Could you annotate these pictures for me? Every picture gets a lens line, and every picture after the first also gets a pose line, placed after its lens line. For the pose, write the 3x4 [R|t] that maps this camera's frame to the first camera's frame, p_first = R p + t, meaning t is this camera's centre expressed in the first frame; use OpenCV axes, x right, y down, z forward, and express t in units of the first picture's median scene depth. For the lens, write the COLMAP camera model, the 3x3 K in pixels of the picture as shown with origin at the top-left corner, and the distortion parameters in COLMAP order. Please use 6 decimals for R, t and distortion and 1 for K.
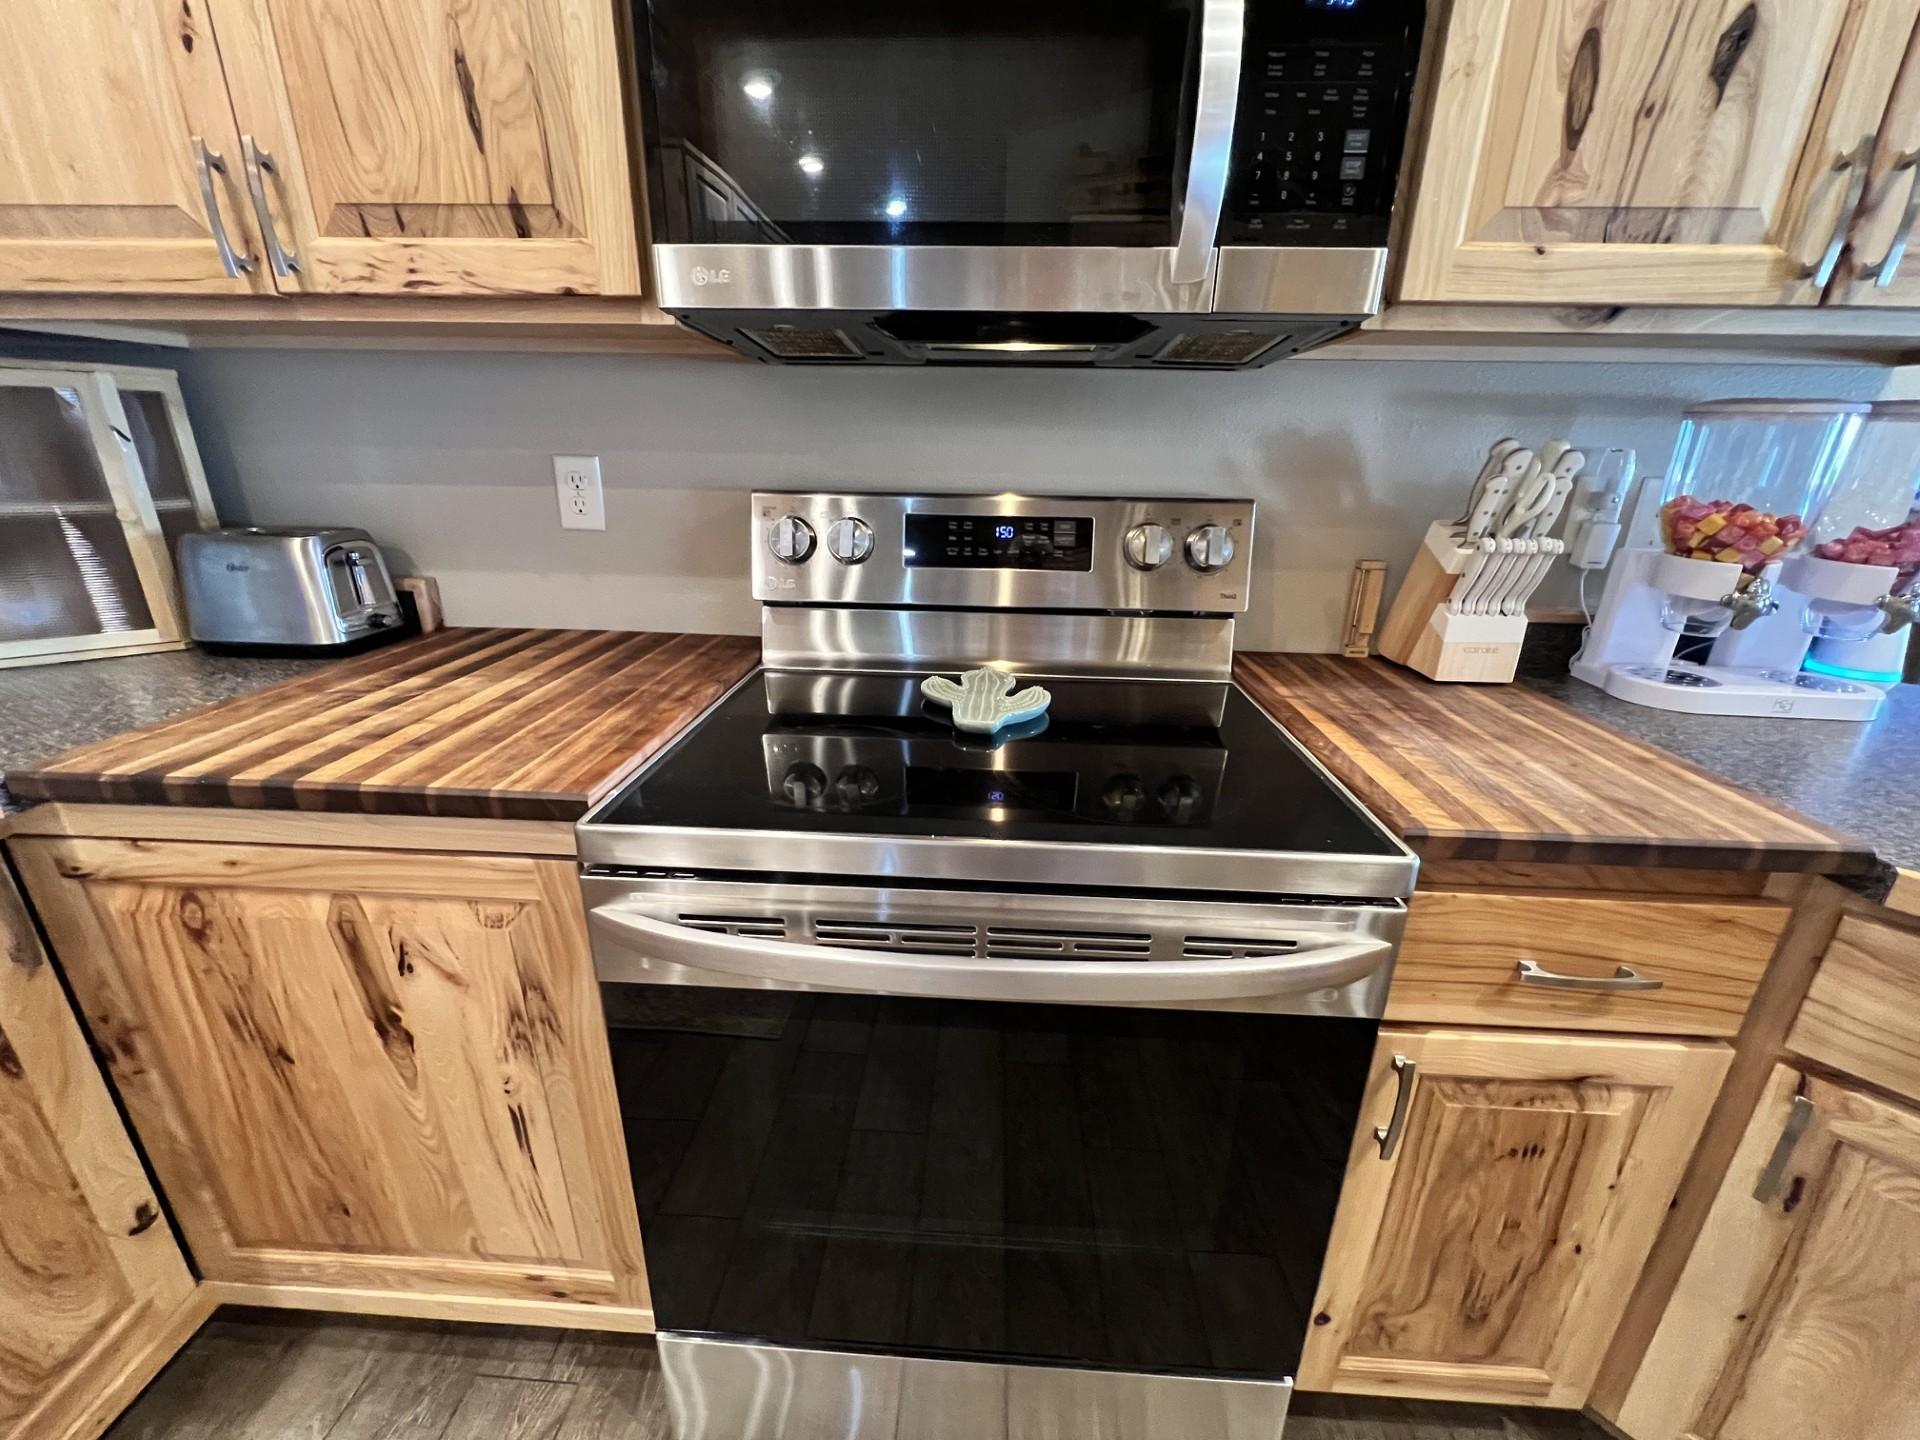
lens RADIAL K [[783.1, 0, 960.0], [0, 783.1, 720.0], [0, 0, 1]] dist [-0.001820, -0.000295]
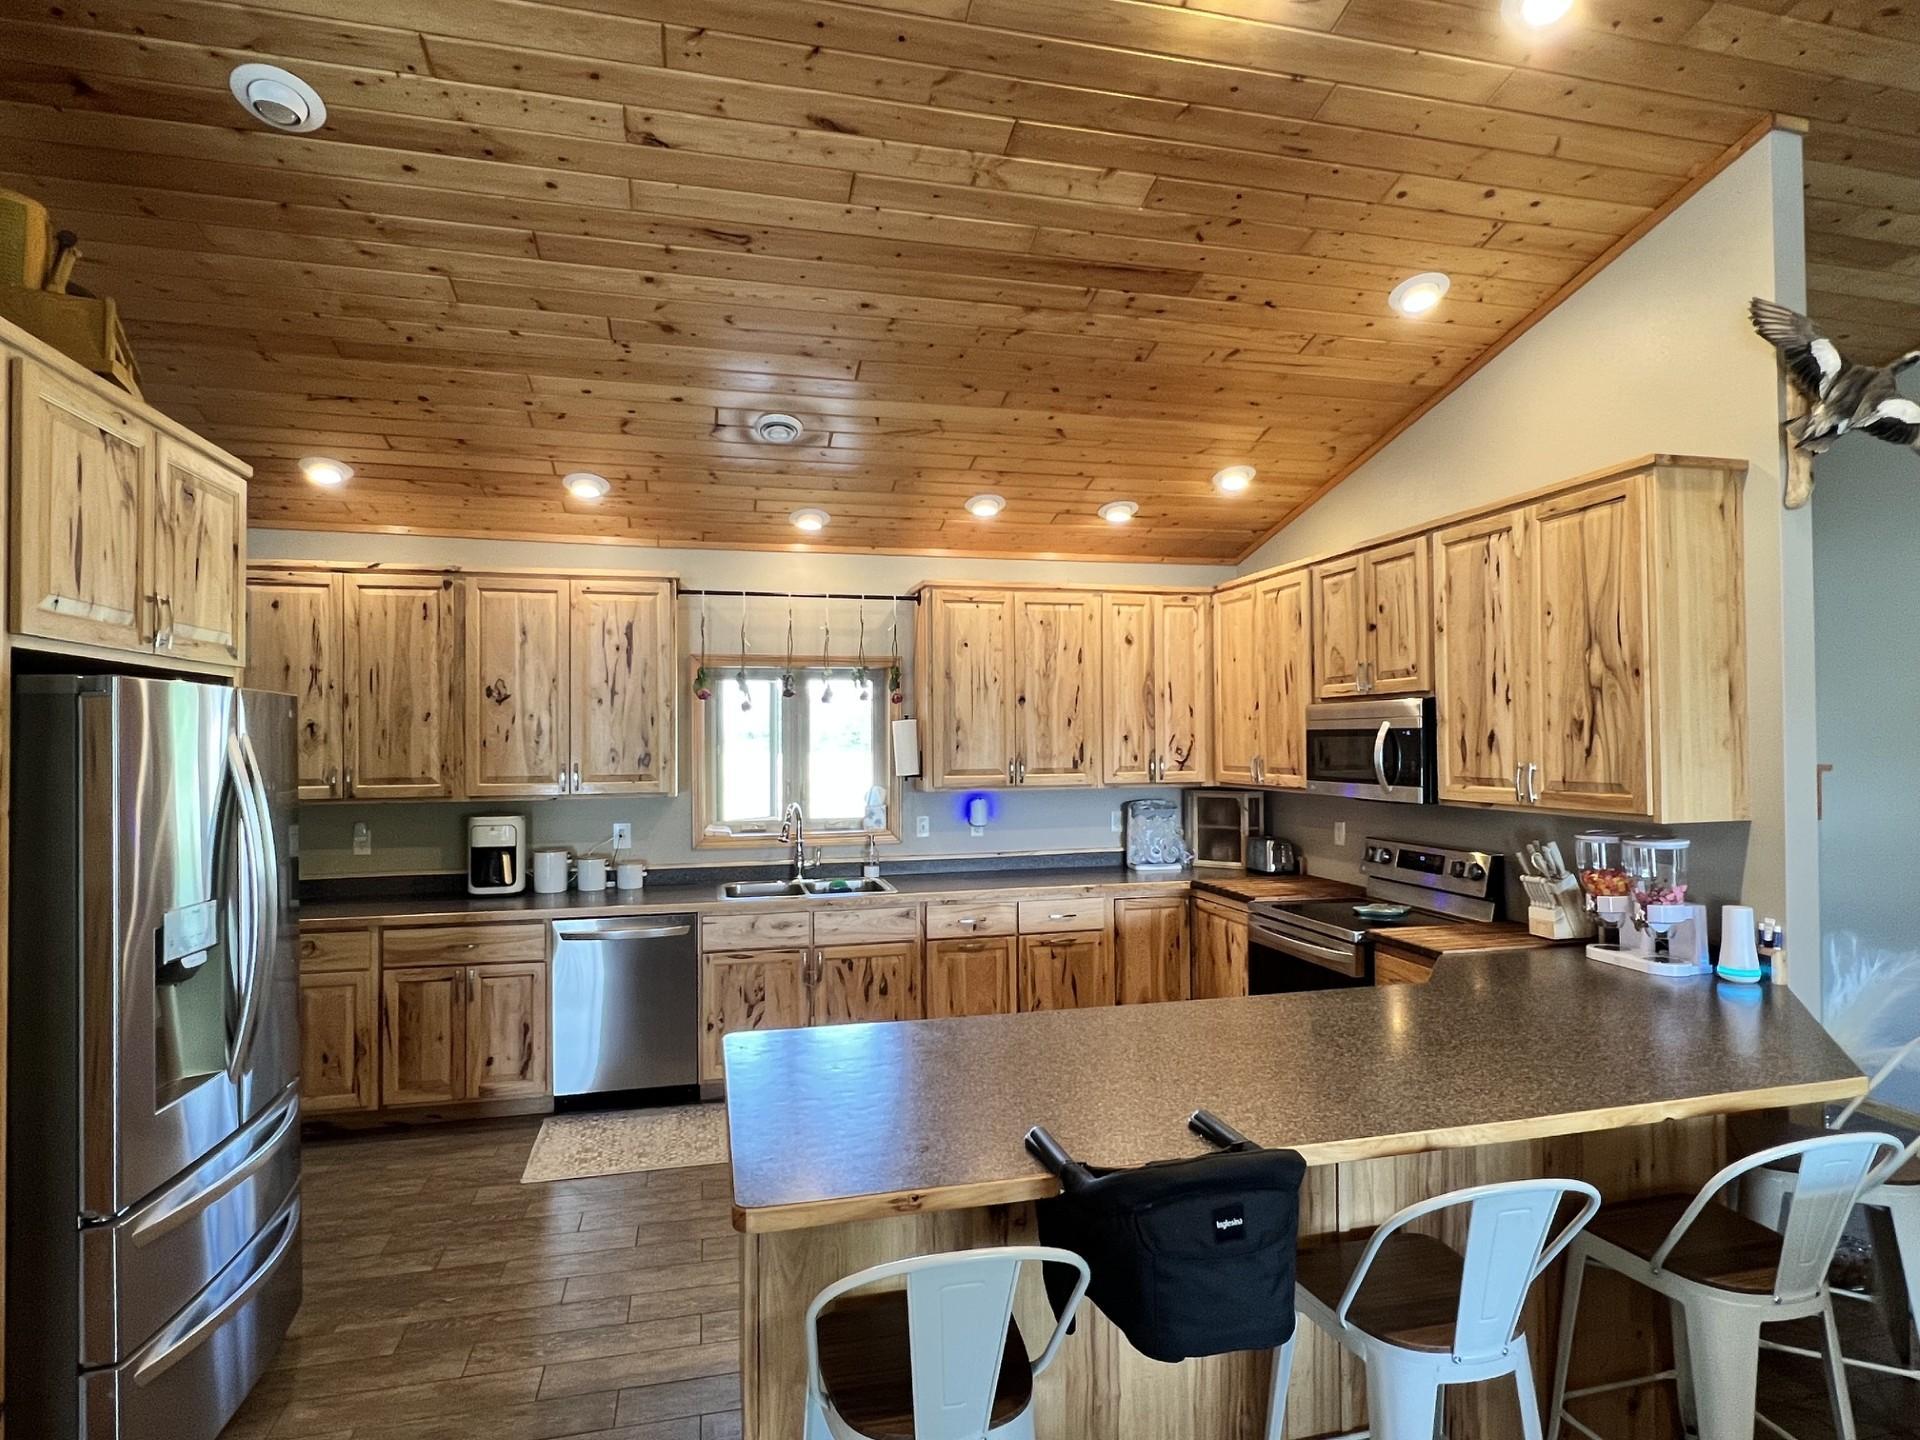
lens RADIAL K [[1018.3, 0, 960.0], [0, 1018.3, 720.0], [0, 0, 1]] dist [0.000420, 0.000019]
pose [[0.302977, -0.036112, -0.952314, 4.088589], [-0.304343, 0.943289, -0.132596, 0.371223], [0.903095, 0.330004, 0.274804, -2.205850]]
